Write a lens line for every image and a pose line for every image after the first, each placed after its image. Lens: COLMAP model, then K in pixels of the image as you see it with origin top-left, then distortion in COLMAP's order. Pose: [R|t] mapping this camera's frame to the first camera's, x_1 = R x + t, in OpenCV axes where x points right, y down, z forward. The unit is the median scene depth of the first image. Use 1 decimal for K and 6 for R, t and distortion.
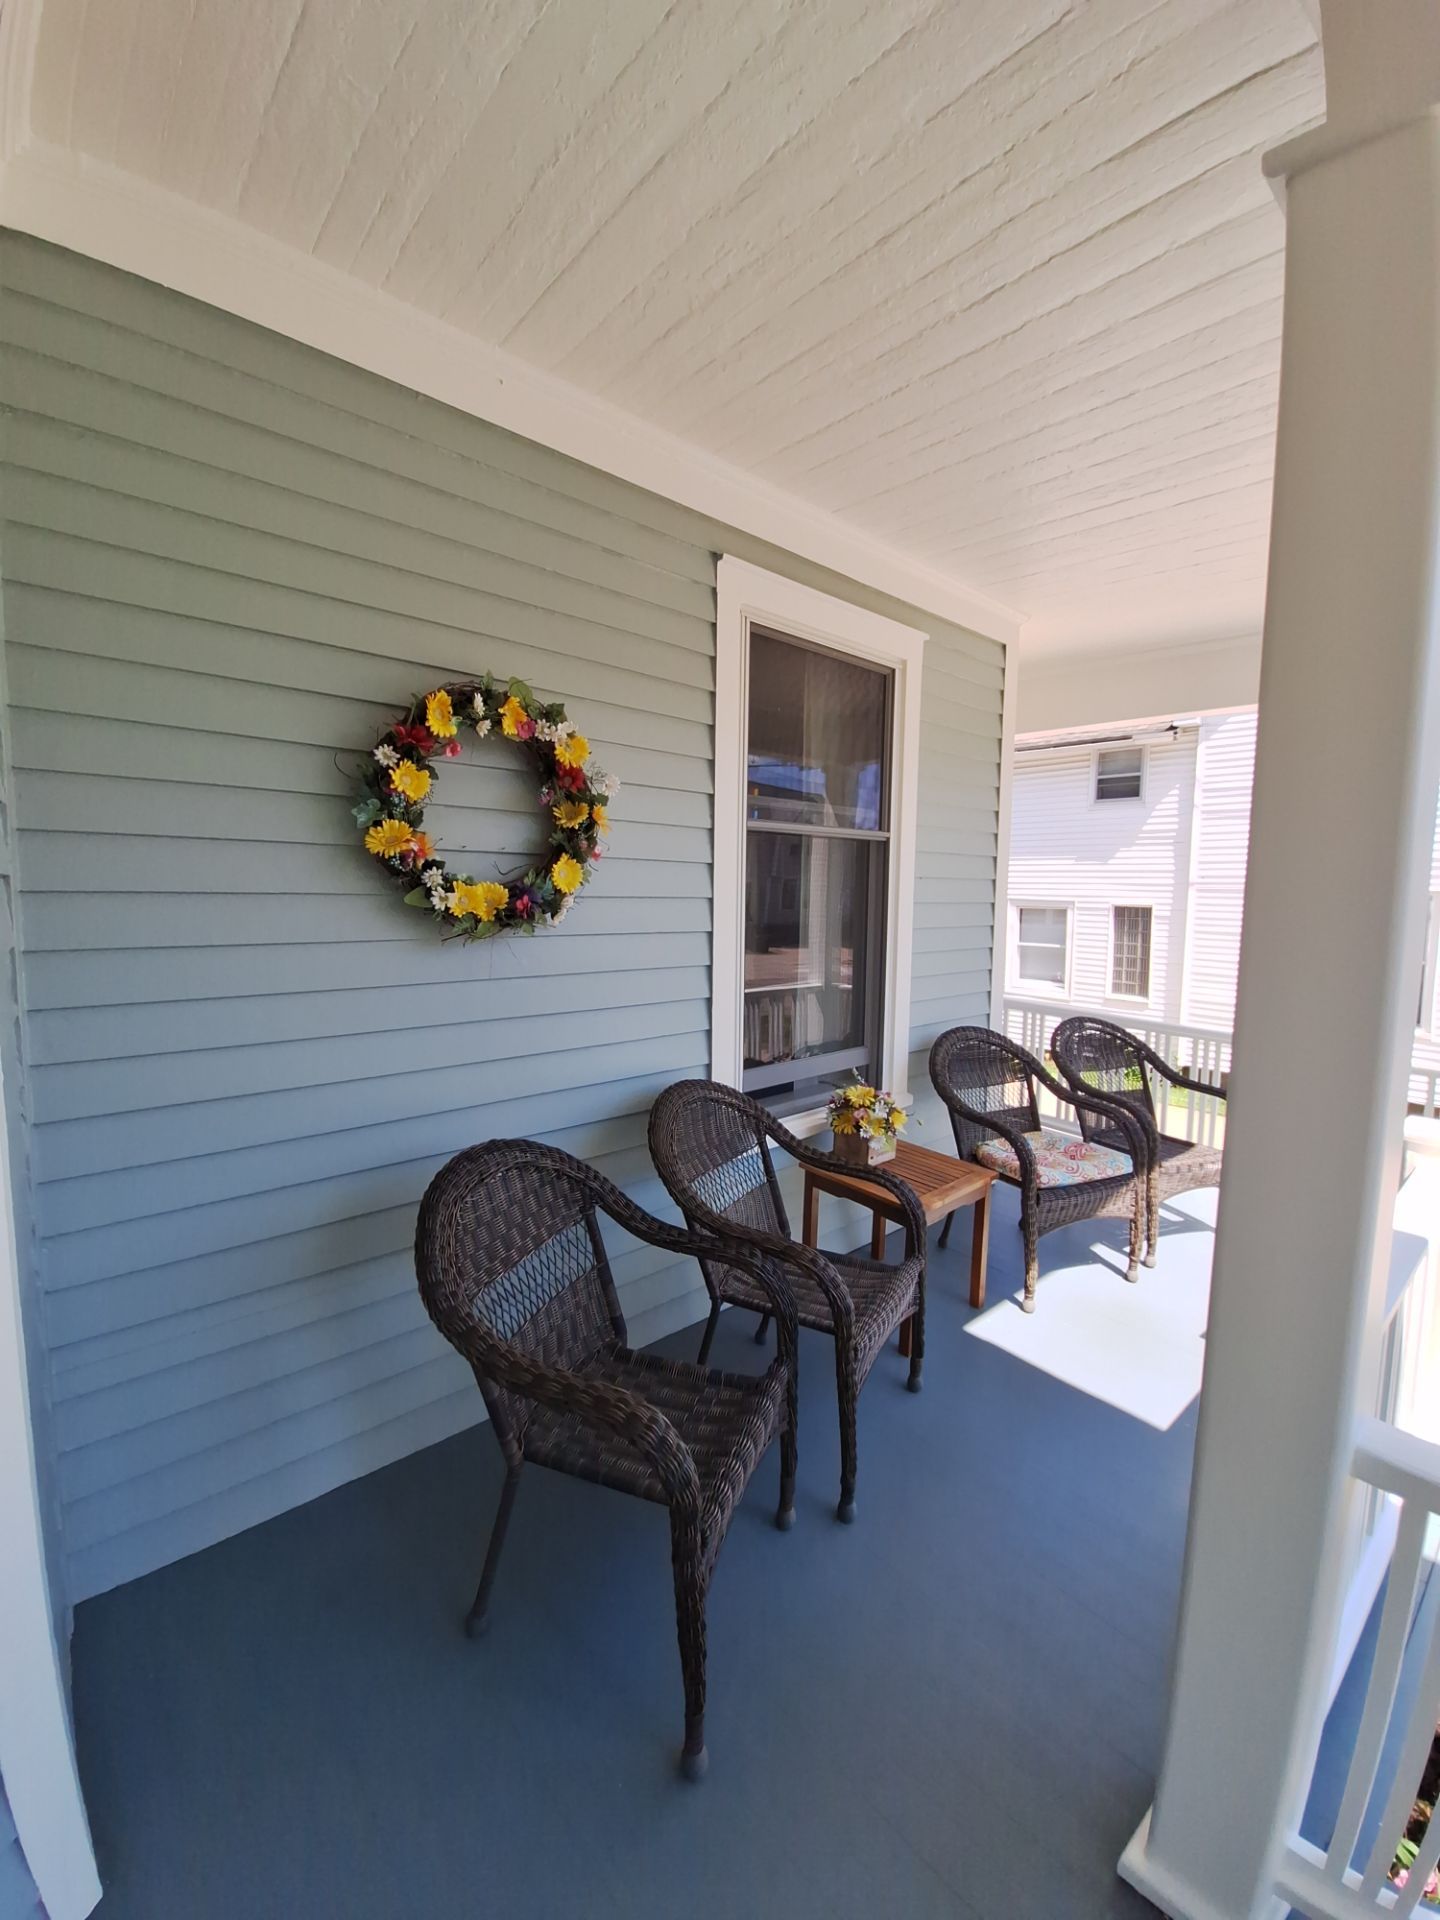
lens RADIAL K [[763.8, 0, 713.8], [0, 763.8, 954.1], [0, 0, 1]] dist [-0.002763, -0.006921]
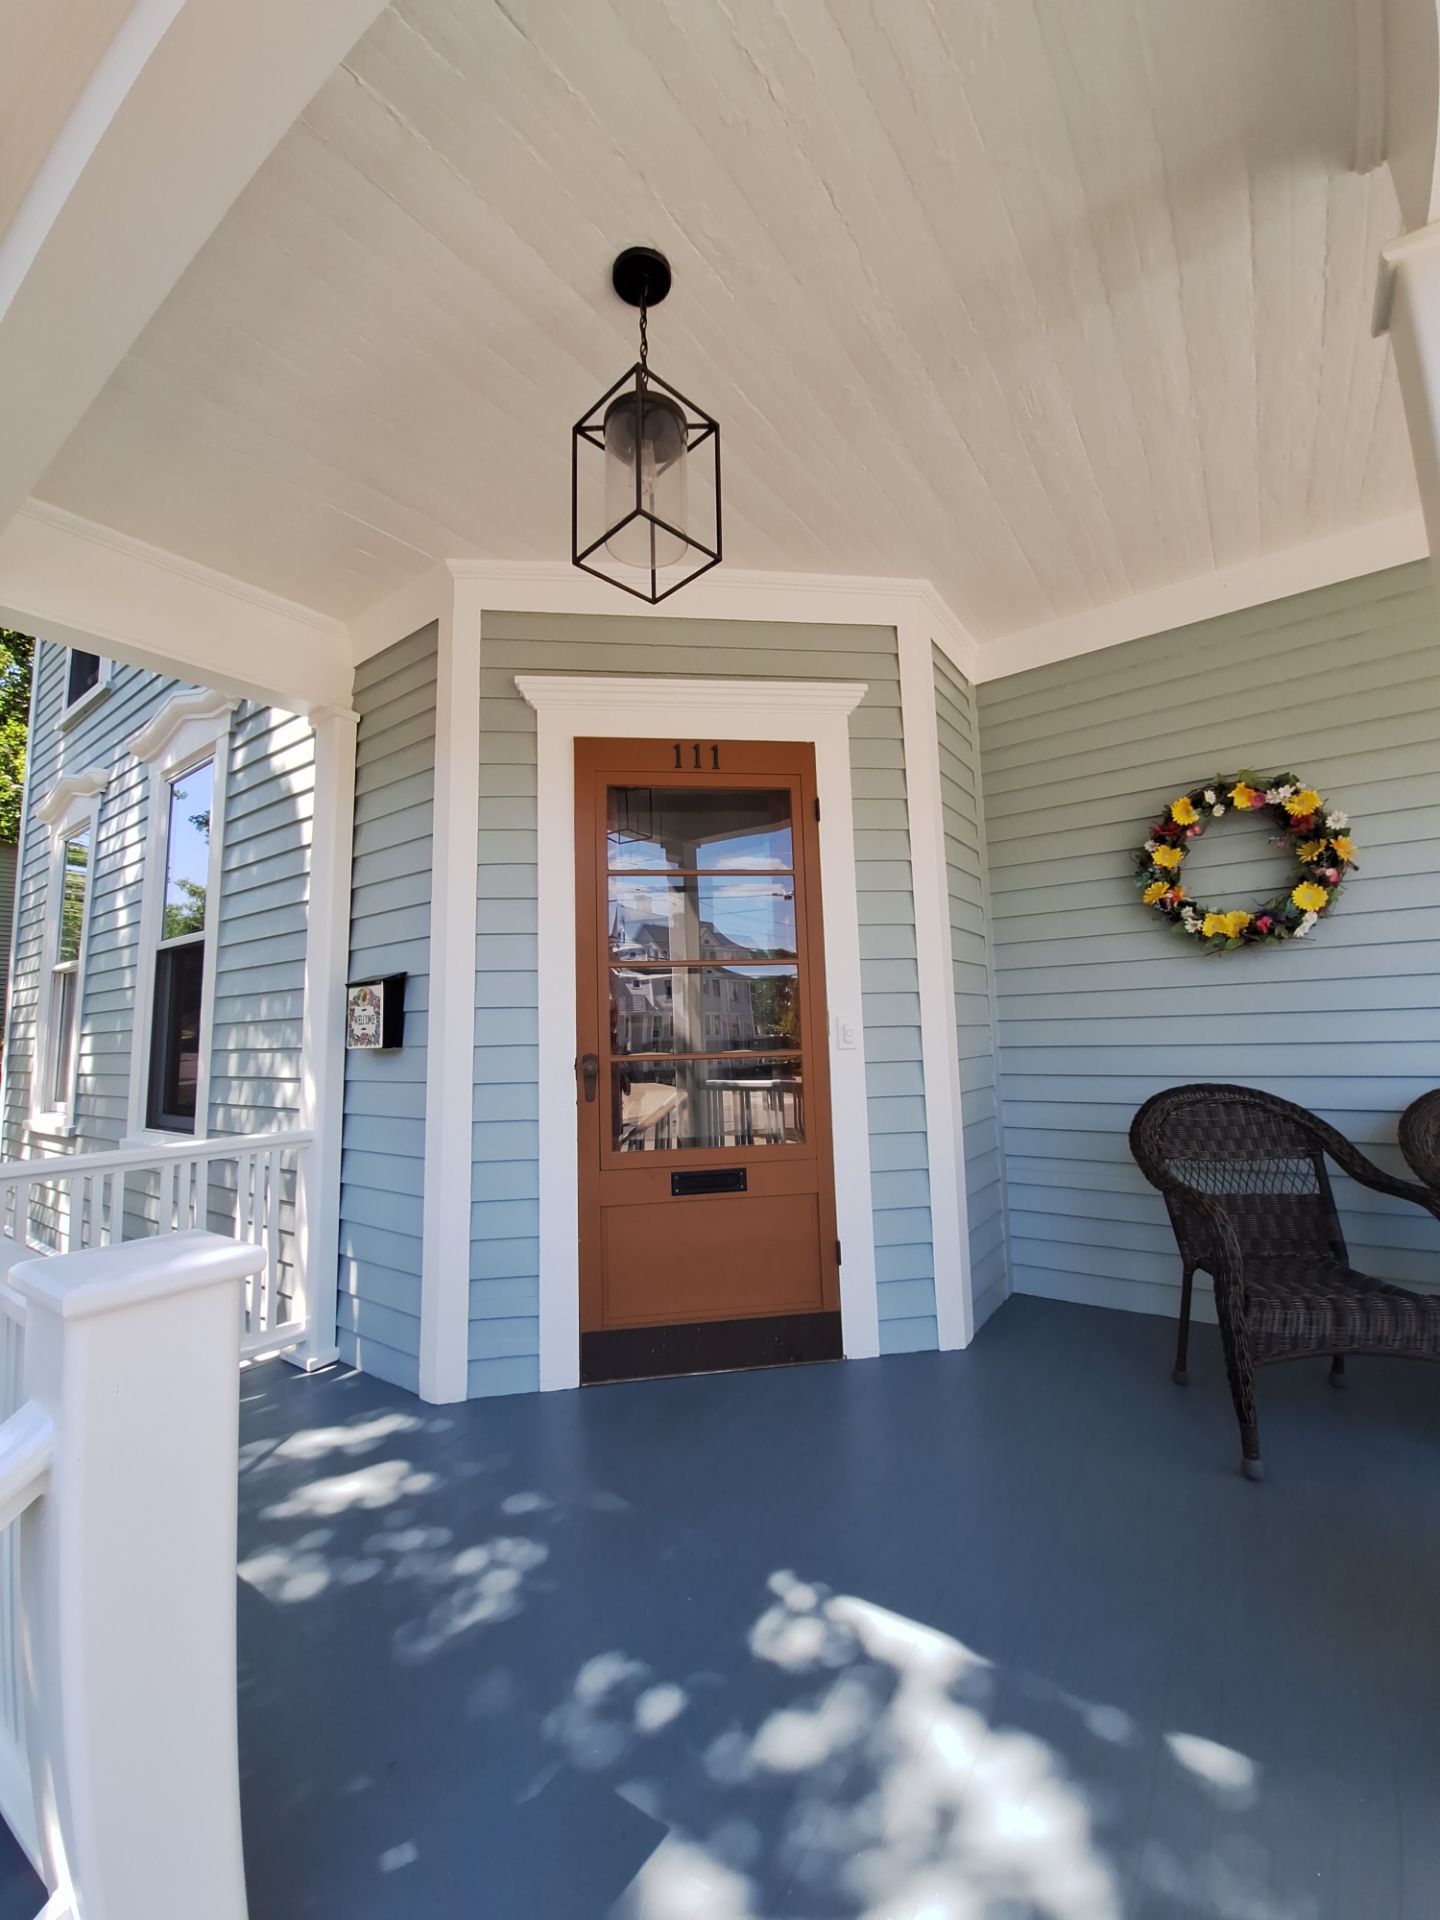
lens RADIAL K [[763.8, 0, 713.8], [0, 763.8, 954.1], [0, 0, 1]] dist [-0.002763, -0.006921]
pose [[0.230744, -0.128585, -0.964481, 0.868649], [-0.053643, 0.988041, -0.144559, 0.250910], [0.971535, 0.085094, 0.221087, -0.270907]]
